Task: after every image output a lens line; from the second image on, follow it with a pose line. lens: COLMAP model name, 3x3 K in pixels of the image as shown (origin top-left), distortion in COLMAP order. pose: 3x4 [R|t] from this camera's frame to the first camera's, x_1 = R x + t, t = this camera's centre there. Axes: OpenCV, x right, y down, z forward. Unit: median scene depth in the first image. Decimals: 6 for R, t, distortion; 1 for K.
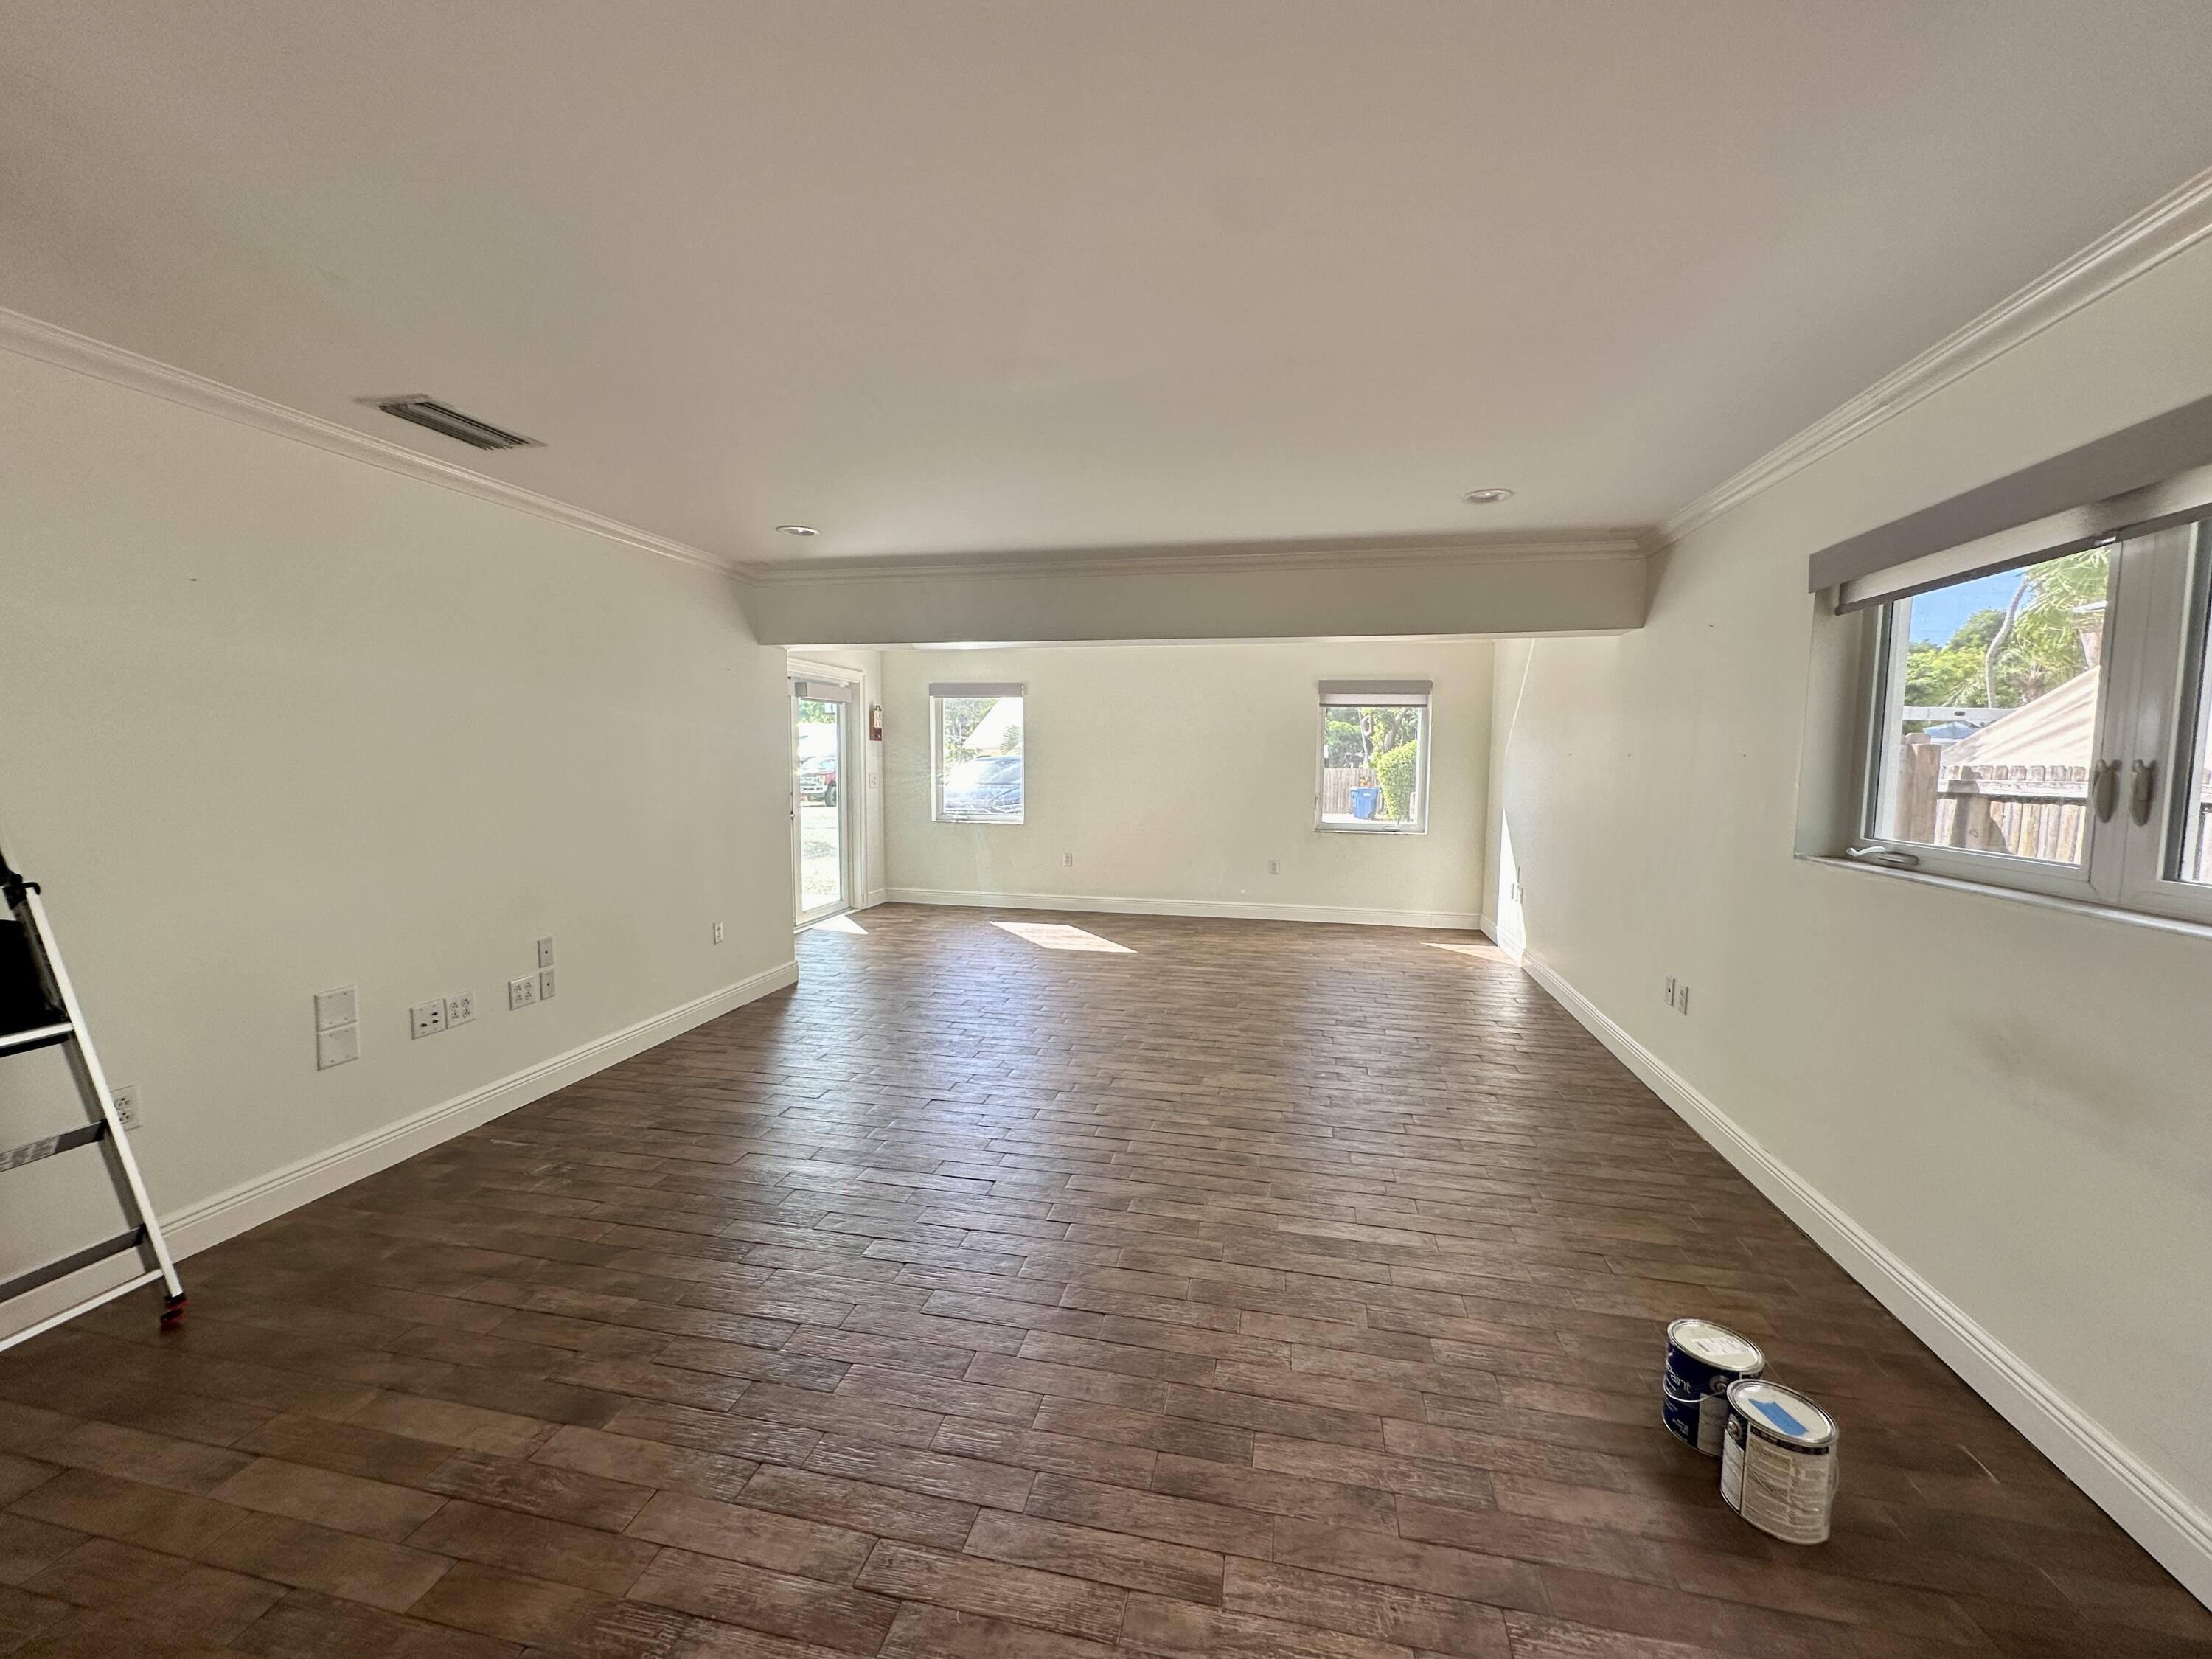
lens RADIAL K [[884.4, 0, 1109.9], [0, 884.4, 825.9], [0, 0, 1]] dist [0.002117, 0.000267]
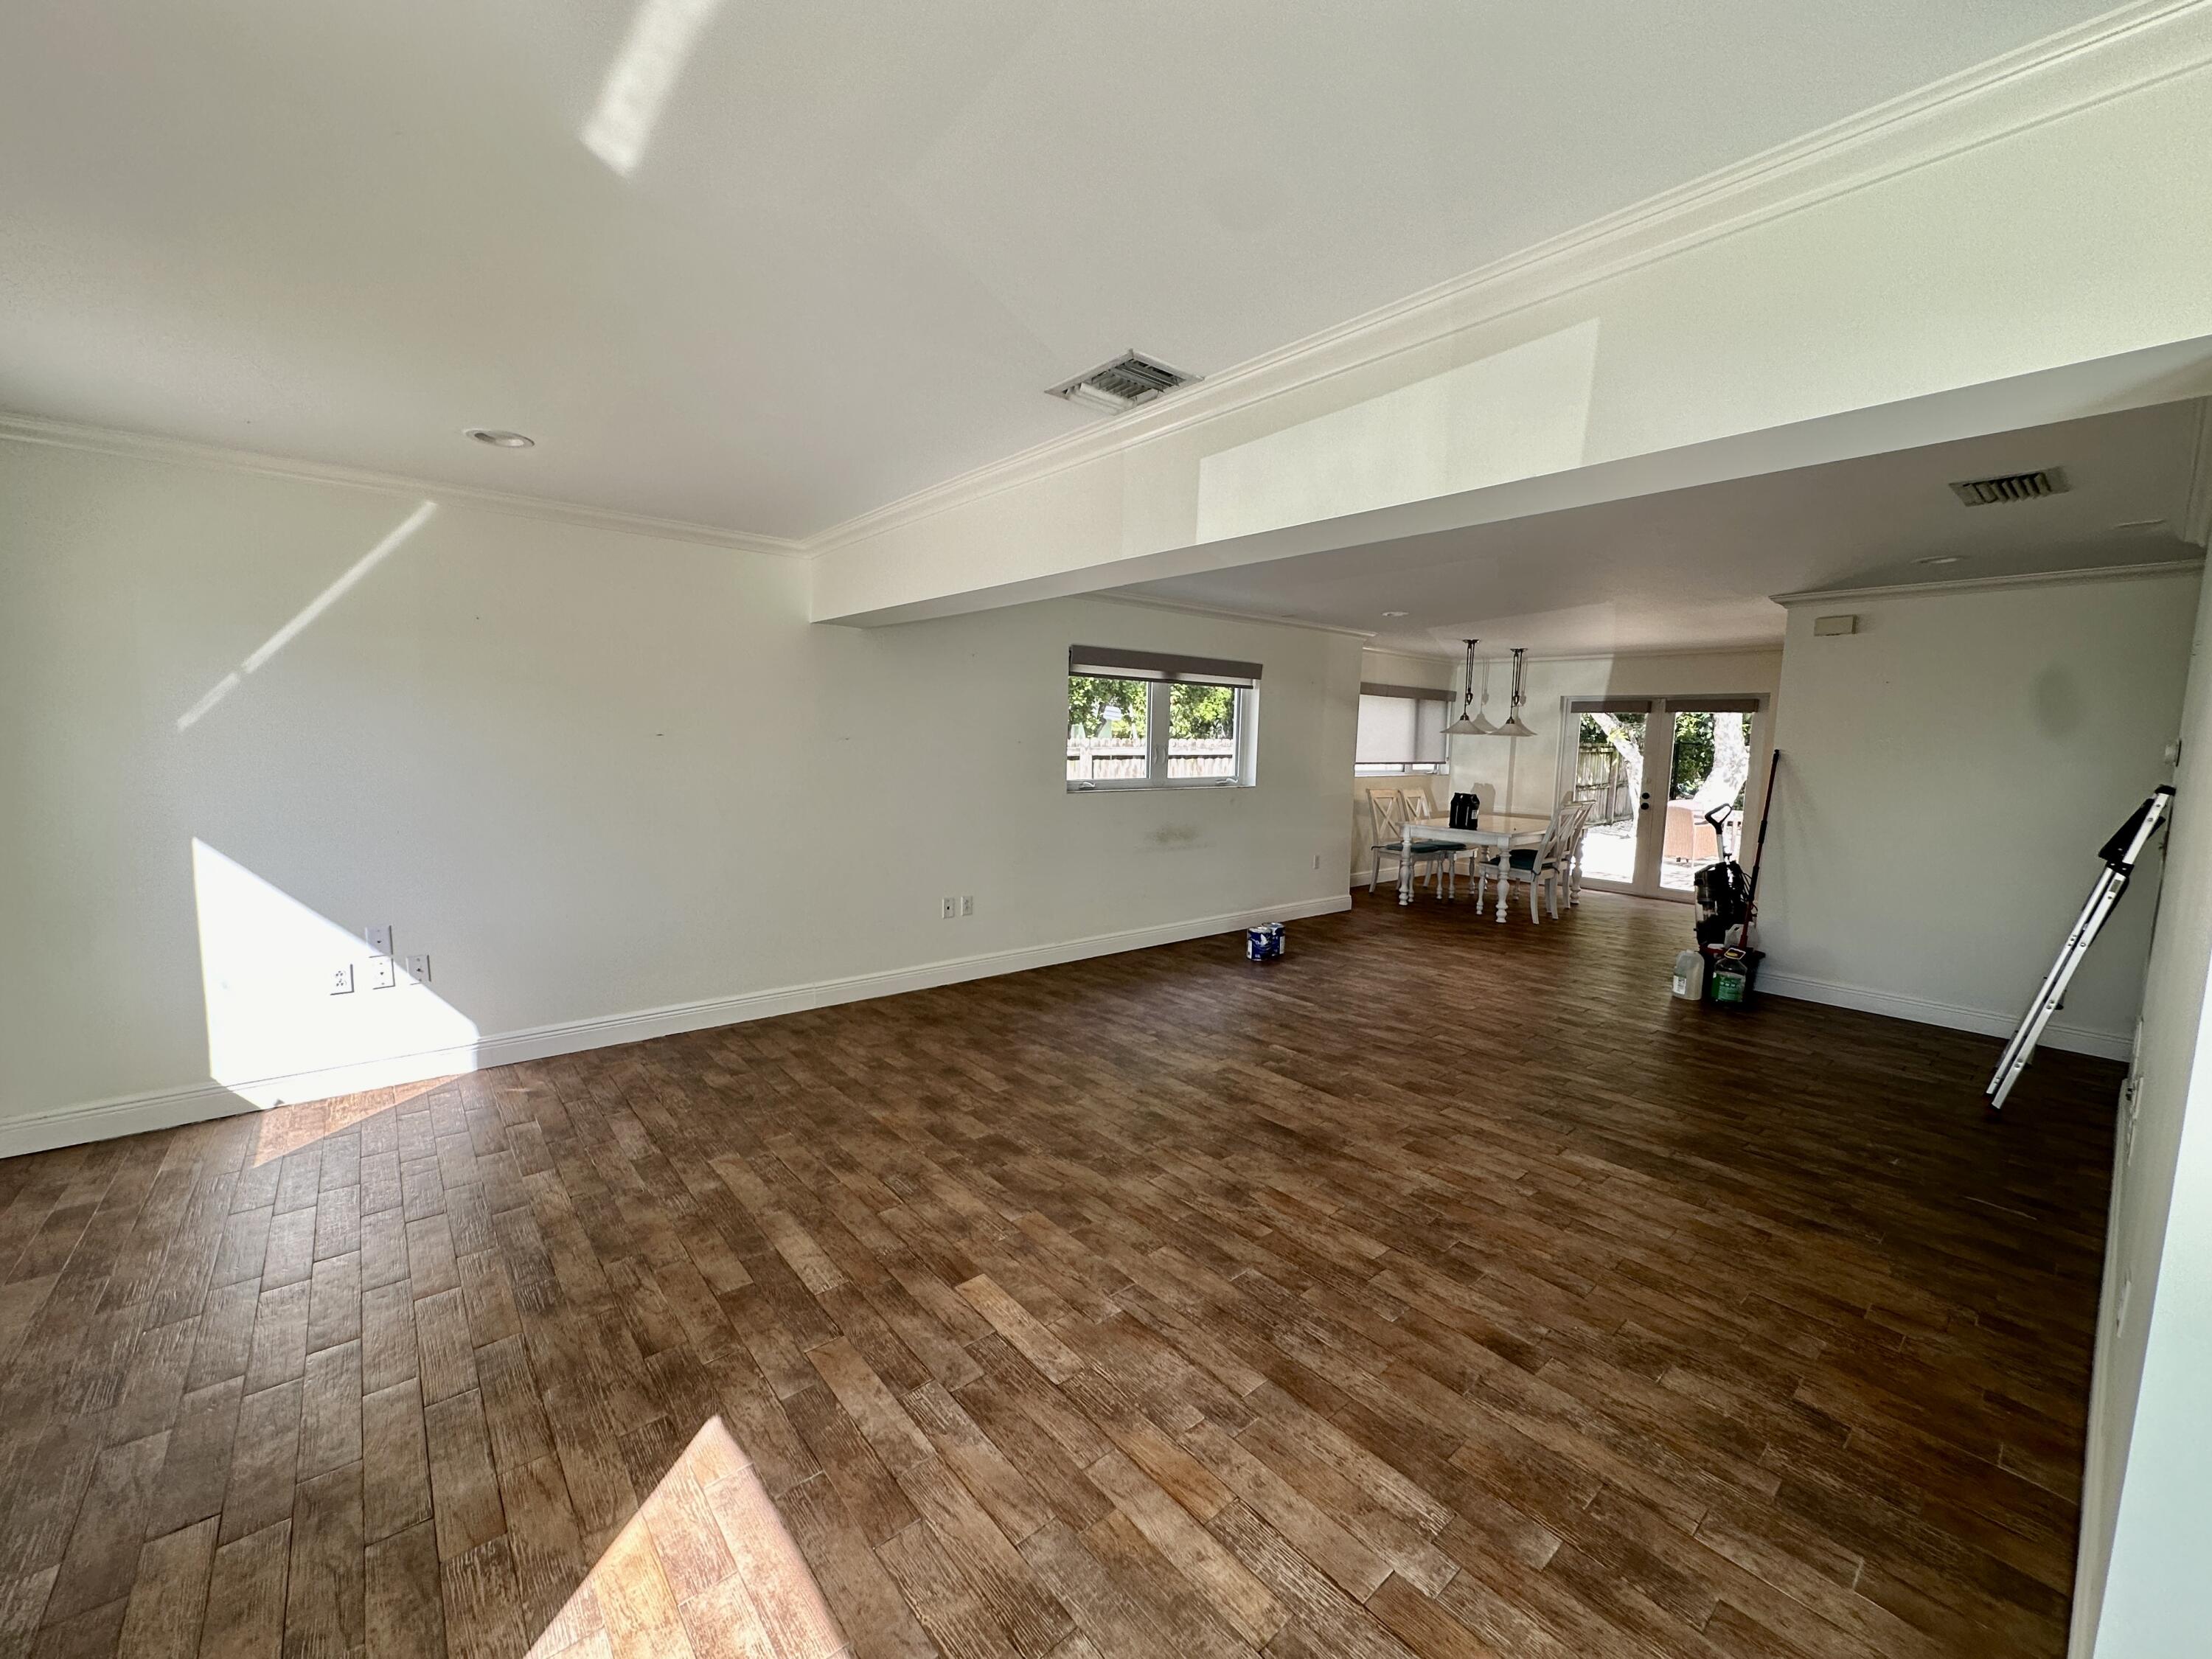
lens RADIAL K [[884.4, 0, 1102.3], [0, 884.4, 832.2], [0, 0, 1]] dist [0.002117, 0.000267]
pose [[-0.787156, -0.091854, 0.609875, -0.482792], [0.022680, 0.983868, 0.177454, -0.212835], [-0.616336, 0.153516, -0.772374, 2.270583]]
